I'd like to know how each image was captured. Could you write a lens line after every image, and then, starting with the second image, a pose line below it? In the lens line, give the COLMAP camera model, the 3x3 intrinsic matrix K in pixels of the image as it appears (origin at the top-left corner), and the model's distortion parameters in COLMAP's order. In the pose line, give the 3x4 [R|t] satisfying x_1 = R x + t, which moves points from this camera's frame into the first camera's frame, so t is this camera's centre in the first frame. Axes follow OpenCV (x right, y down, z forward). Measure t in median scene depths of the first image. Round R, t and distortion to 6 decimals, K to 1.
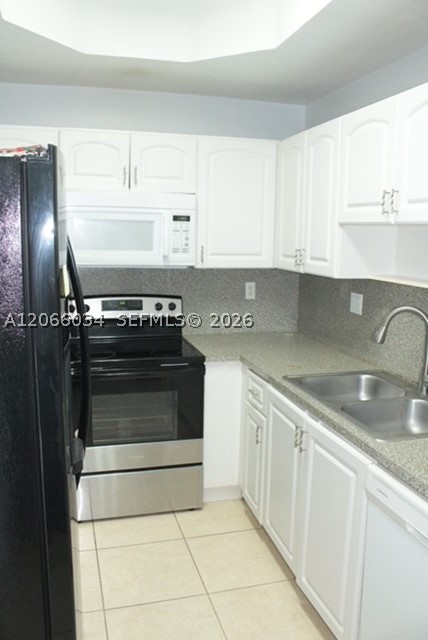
lens RADIAL K [[573.0, 0, 225.3], [0, 573.0, 321.1], [0, 0, 1]] dist [-0.015476, 0.144580]
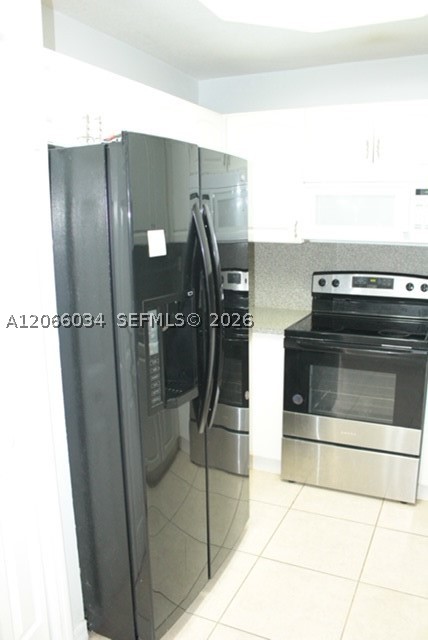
lens RADIAL K [[573.0, 0, 225.3], [0, 573.0, 321.1], [0, 0, 1]] dist [-0.015476, 0.144580]
pose [[0.822115, 0.100903, -0.560309, 0.194861], [-0.078813, 0.994864, 0.063521, -0.005505], [0.563840, -0.008062, 0.825845, 0.050760]]
